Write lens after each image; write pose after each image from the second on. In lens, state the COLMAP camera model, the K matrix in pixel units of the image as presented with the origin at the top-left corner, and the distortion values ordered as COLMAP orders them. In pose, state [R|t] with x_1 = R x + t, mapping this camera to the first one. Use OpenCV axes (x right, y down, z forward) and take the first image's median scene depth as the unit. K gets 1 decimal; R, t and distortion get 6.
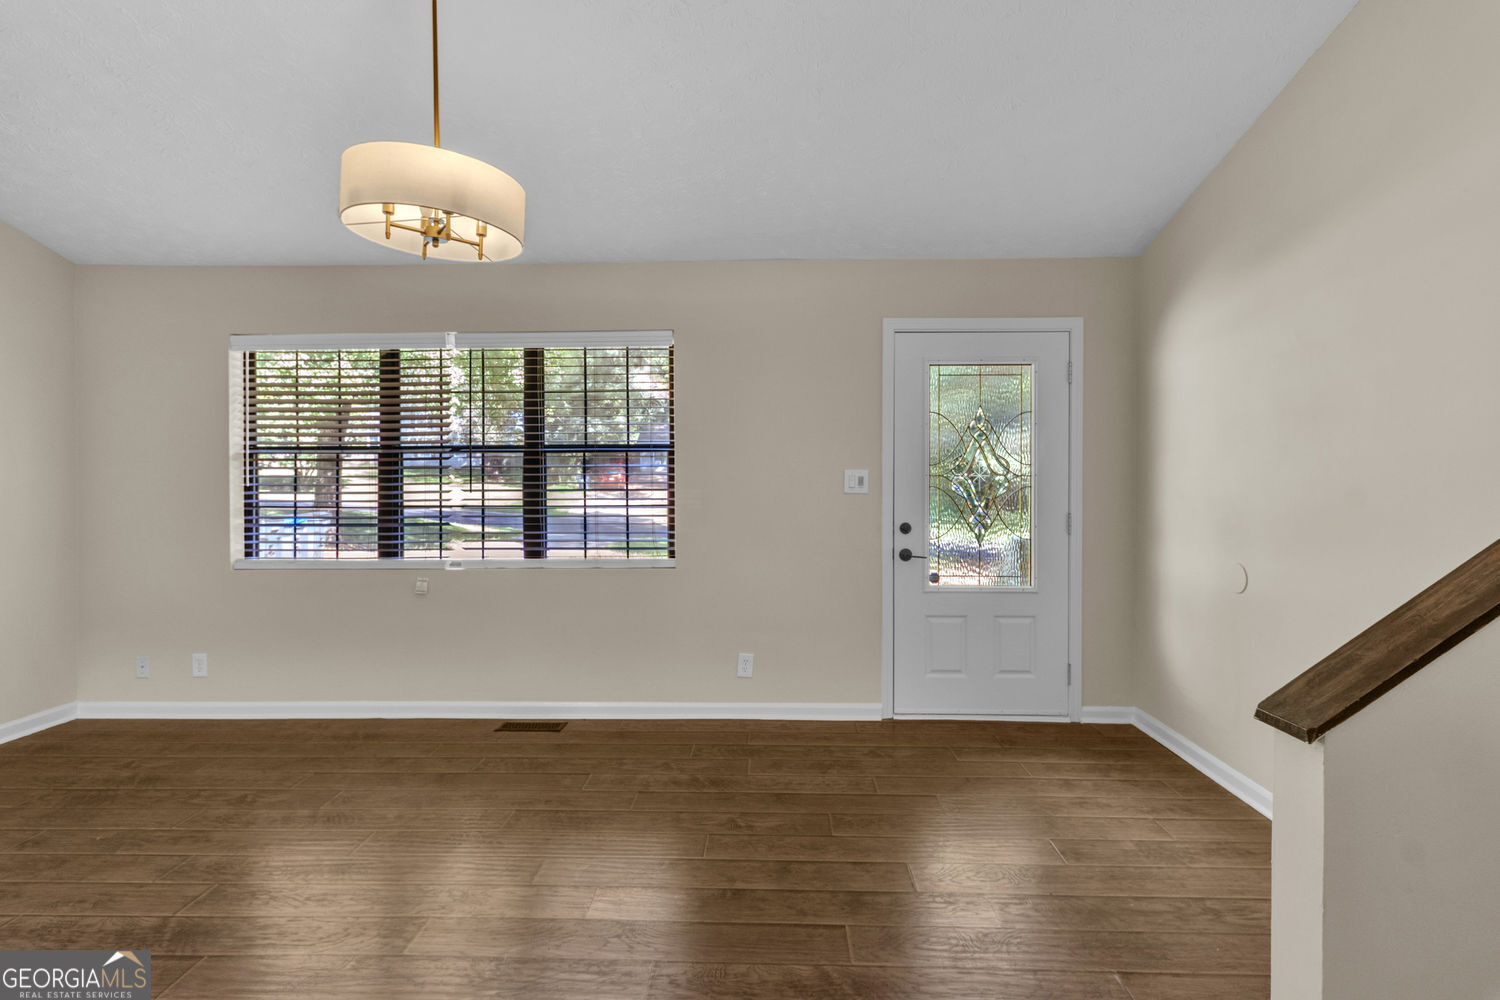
lens RADIAL K [[713.5, 0, 756.3], [0, 713.5, 485.5], [0, 0, 1]] dist [0.001409, 0.000584]
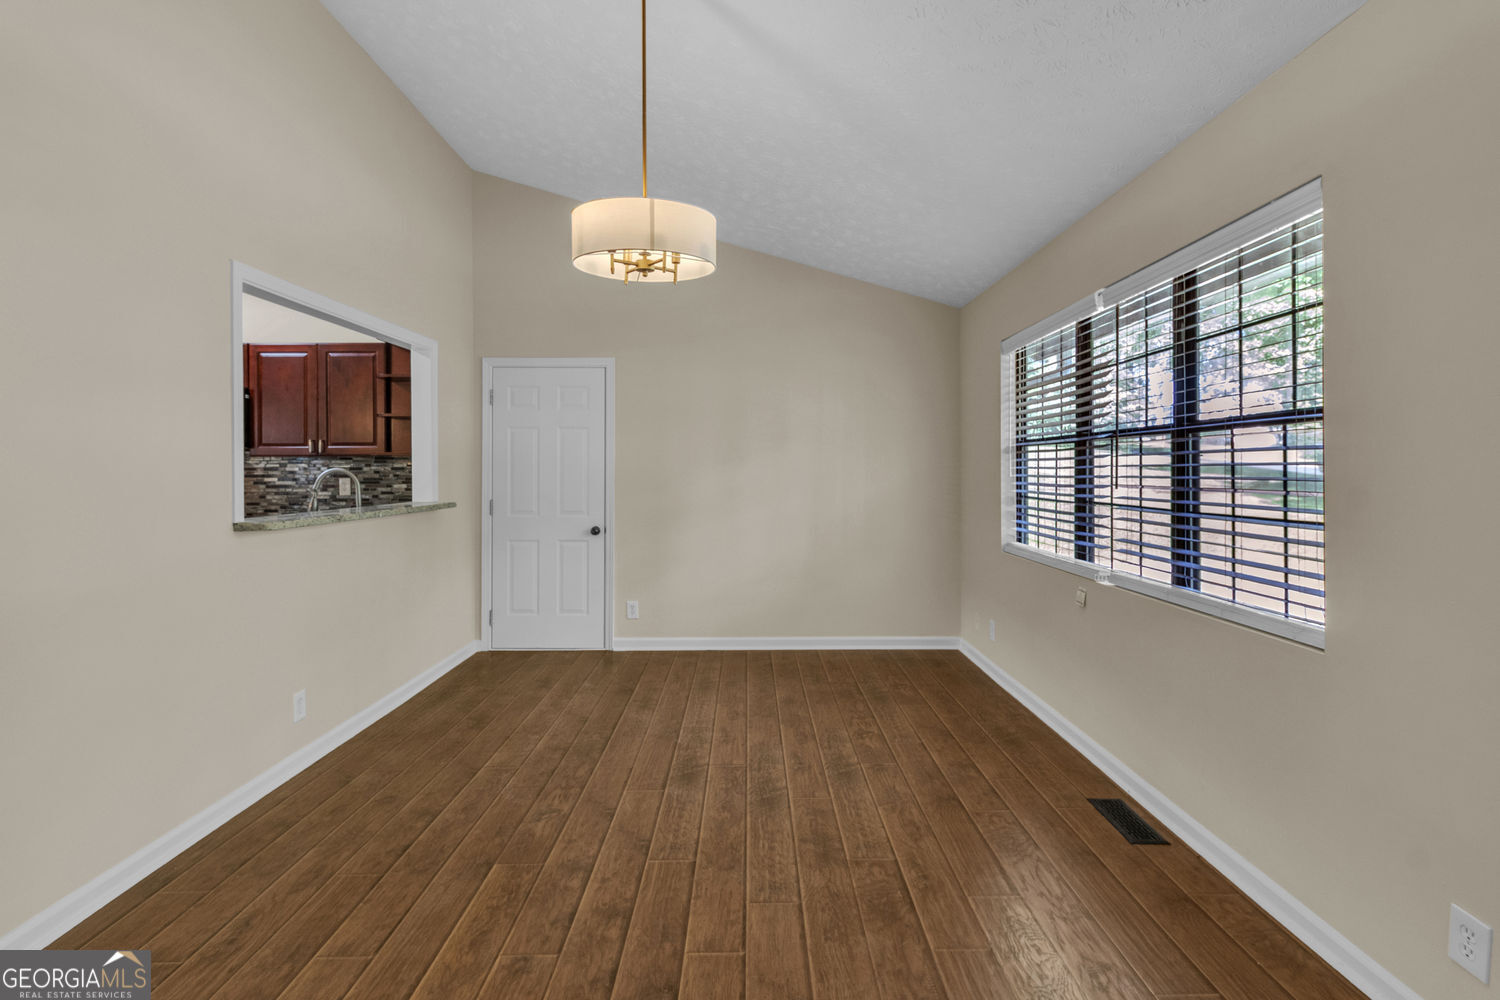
lens RADIAL K [[721.7, 0, 749.4], [0, 721.7, 474.1], [0, 0, 1]] dist [0.002078, 0.000539]
pose [[0.012481, 0.009925, -0.999873, 0.390377], [-0.004635, 0.999941, 0.009868, -0.012080], [0.999911, 0.004512, 0.012526, 0.602526]]
